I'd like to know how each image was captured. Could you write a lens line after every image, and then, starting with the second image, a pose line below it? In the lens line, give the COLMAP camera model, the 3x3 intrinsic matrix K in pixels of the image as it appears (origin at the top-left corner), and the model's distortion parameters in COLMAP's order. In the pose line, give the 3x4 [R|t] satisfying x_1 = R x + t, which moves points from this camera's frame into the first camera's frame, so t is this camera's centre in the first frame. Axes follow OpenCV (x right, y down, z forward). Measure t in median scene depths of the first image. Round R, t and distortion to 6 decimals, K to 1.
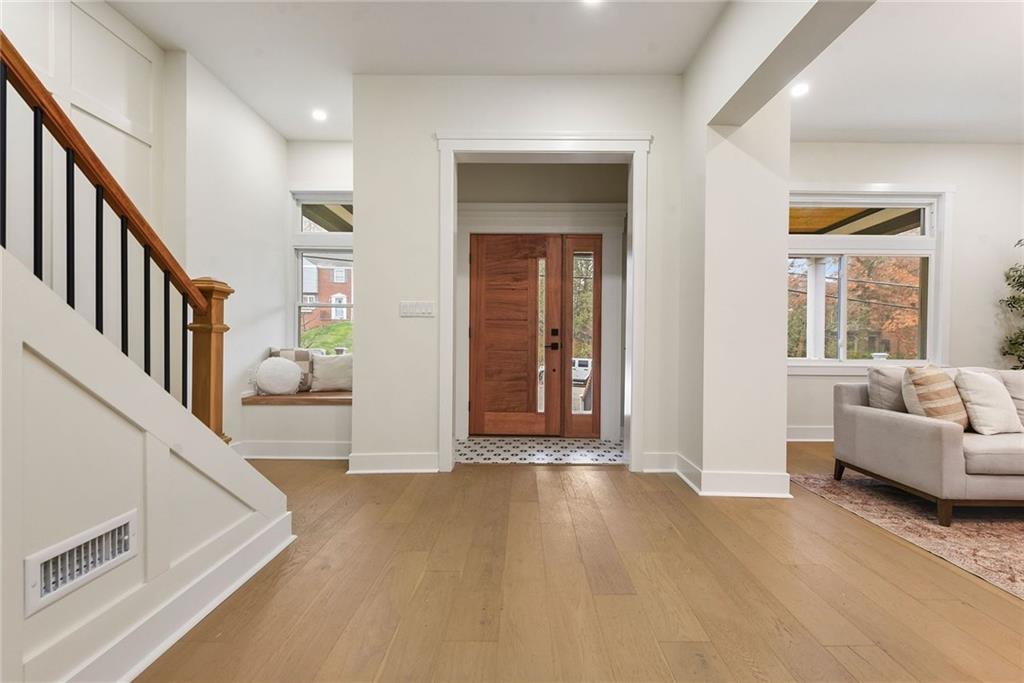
lens RADIAL K [[433.1, 0, 514.7], [0, 433.1, 338.6], [0, 0, 1]] dist [0.002829, -0.000255]
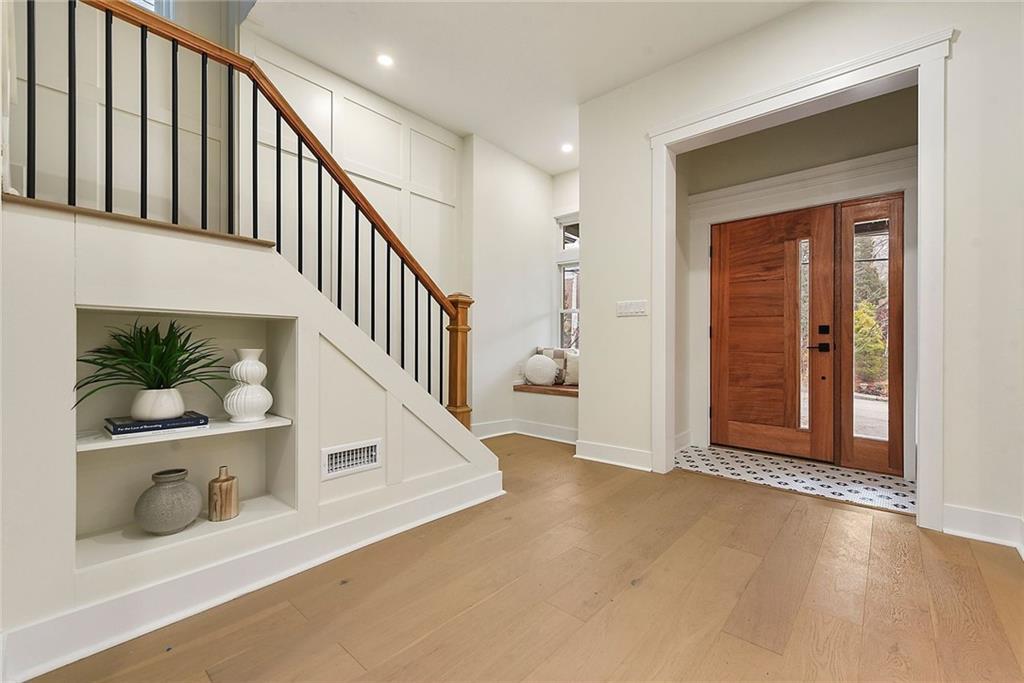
lens RADIAL K [[423.9, 0, 512.0], [0, 423.9, 341.5], [0, 0, 1]] dist [0.000519, -0.000096]
pose [[0.749729, -0.003354, -0.661736, 0.185020], [-0.002972, 0.999960, -0.008435, 0.015674], [0.661738, 0.008290, 0.749689, 0.047143]]
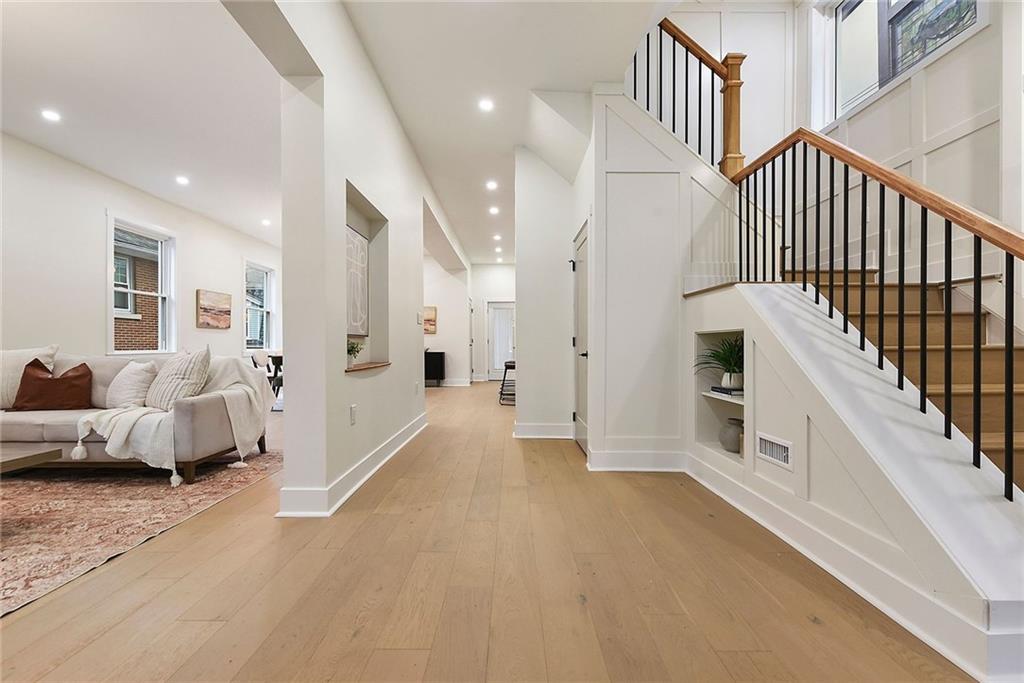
lens RADIAL K [[394.8, 0, 511.9], [0, 394.8, 348.9], [0, 0, 1]] dist [0.000491, 0.000050]
pose [[-0.999746, -0.011825, -0.019208, 0.069196], [-0.011967, 0.999902, 0.007312, 0.015608], [0.019119, 0.007540, -0.999789, 0.839597]]
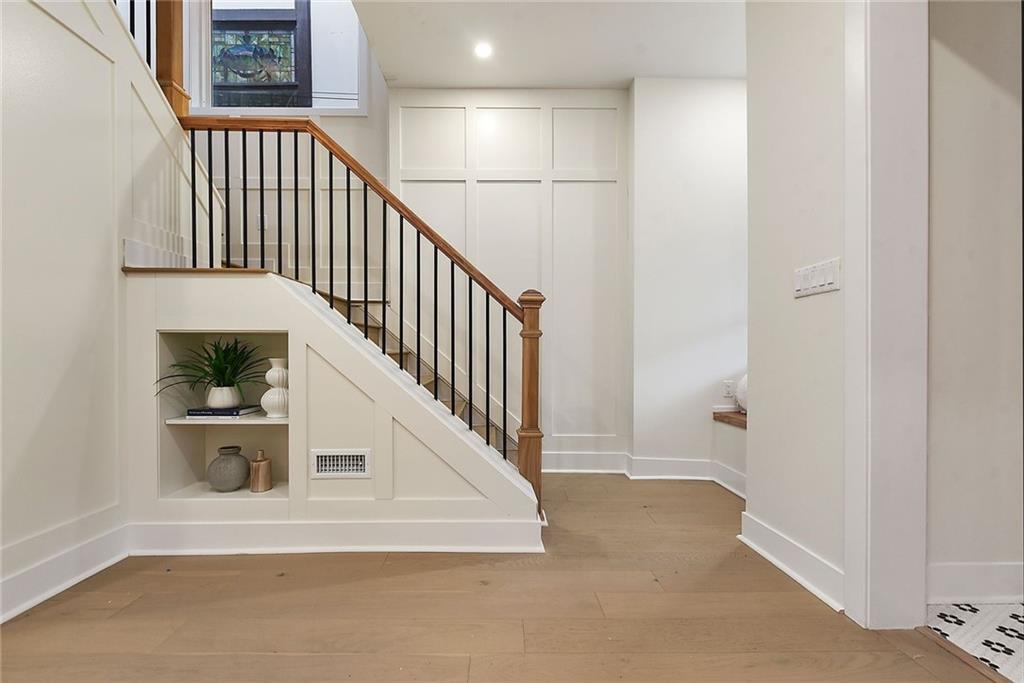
lens RADIAL K [[435.1, 0, 495.0], [0, 435.1, 357.3], [0, 0, 1]] dist [0.000822, 0.000043]
pose [[0.000426, 0.003210, -0.999995, 0.247475], [0.002793, 0.999991, 0.003211, 0.018327], [0.999996, -0.002795, 0.000417, 0.503019]]
